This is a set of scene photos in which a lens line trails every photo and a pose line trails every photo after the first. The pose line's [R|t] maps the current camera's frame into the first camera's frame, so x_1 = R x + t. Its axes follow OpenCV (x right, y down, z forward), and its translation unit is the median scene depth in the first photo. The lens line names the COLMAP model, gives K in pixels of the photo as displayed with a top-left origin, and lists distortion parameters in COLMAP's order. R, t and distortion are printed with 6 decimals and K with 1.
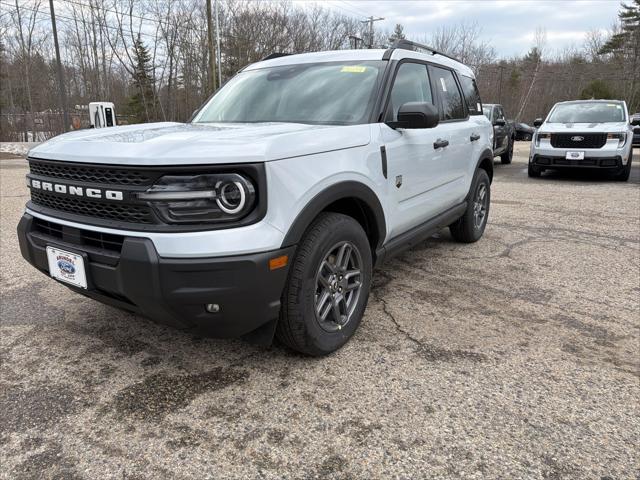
lens RADIAL K [[452.0, 0, 320.0], [0, 452.0, 240.0], [0, 0, 1]] dist [-0.001124, -0.001145]
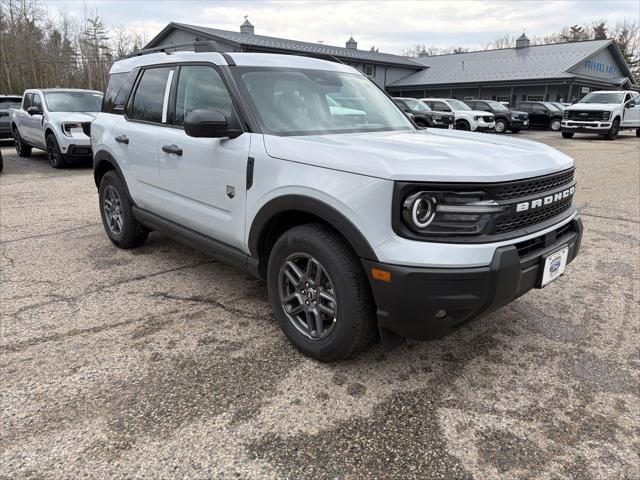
lens RADIAL K [[452.0, 0, 320.0], [0, 452.0, 240.0], [0, 0, 1]] dist [-0.001124, -0.001145]
pose [[0.208540, -0.258645, 0.943193, -1.805981], [0.222392, 0.951674, 0.211800, -0.389168], [-0.952393, 0.165590, 0.255983, 1.311602]]
